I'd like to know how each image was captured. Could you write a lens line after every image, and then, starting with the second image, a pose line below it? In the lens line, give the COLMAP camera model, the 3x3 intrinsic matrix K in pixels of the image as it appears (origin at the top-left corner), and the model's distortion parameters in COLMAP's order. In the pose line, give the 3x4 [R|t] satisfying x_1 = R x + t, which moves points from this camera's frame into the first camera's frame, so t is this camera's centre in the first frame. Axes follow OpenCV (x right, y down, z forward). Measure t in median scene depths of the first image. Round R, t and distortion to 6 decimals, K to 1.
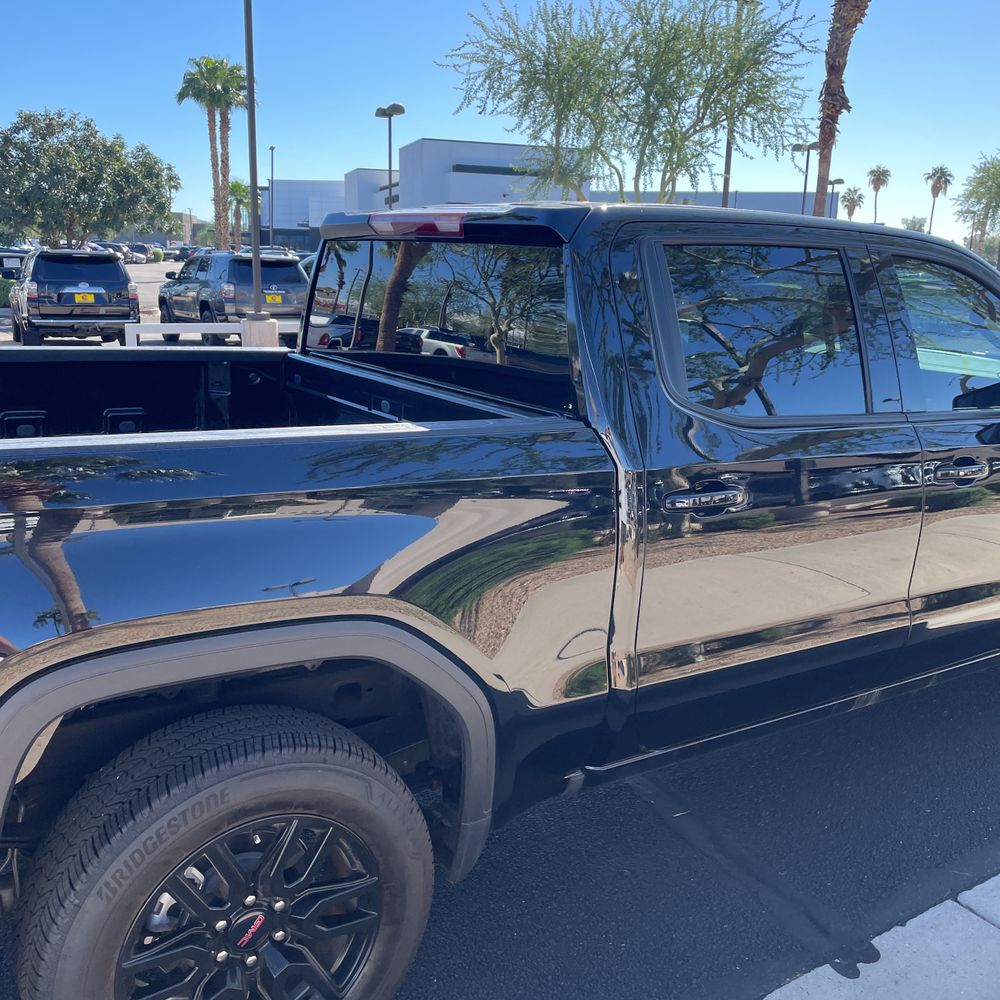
lens RADIAL K [[1016.0, 0, 523.9], [0, 1016.0, 487.1], [0, 0, 1]] dist [0.053935, -0.045942]
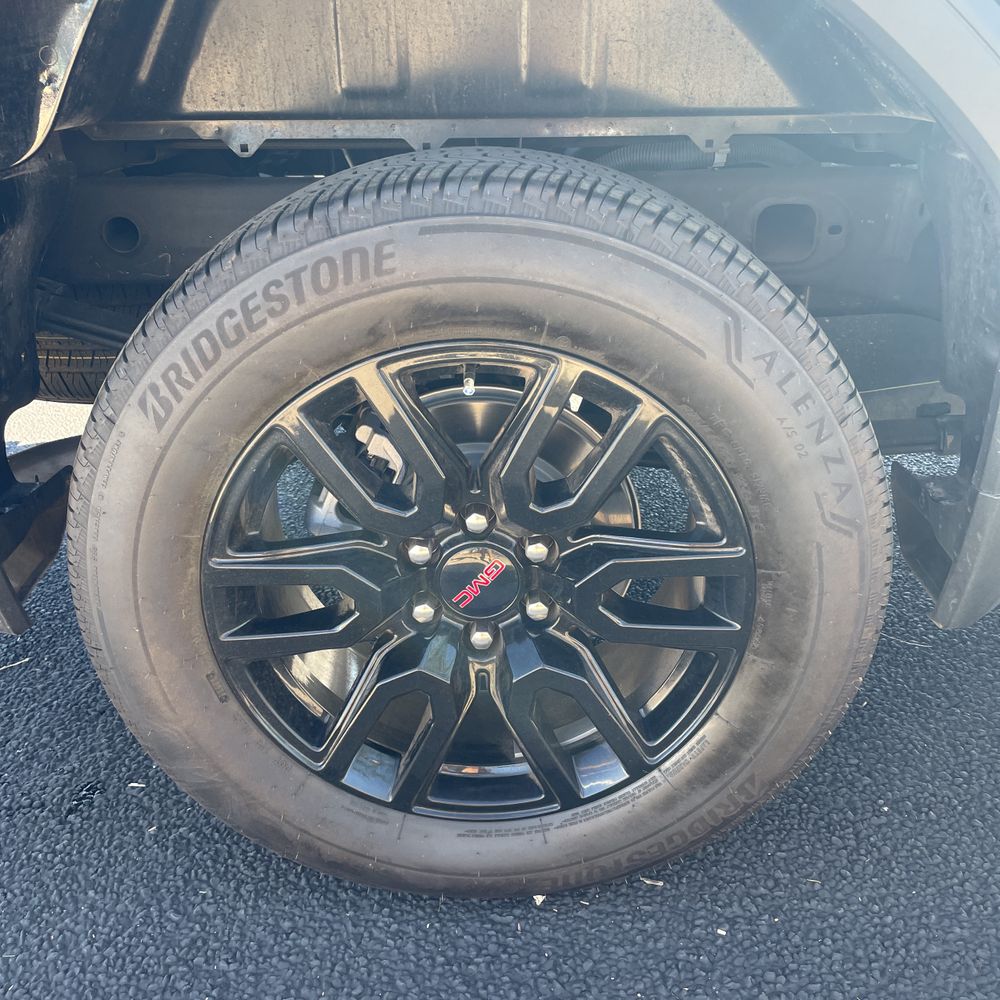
lens RADIAL K [[1012.1, 0, 510.3], [0, 1012.1, 508.6], [0, 0, 1]] dist [0.101688, -0.130646]
pose [[0.822420, 0.172063, -0.542236, 0.012867], [-0.062598, 0.974746, 0.214364, 0.274203], [0.565427, -0.142354, 0.812421, 0.578186]]
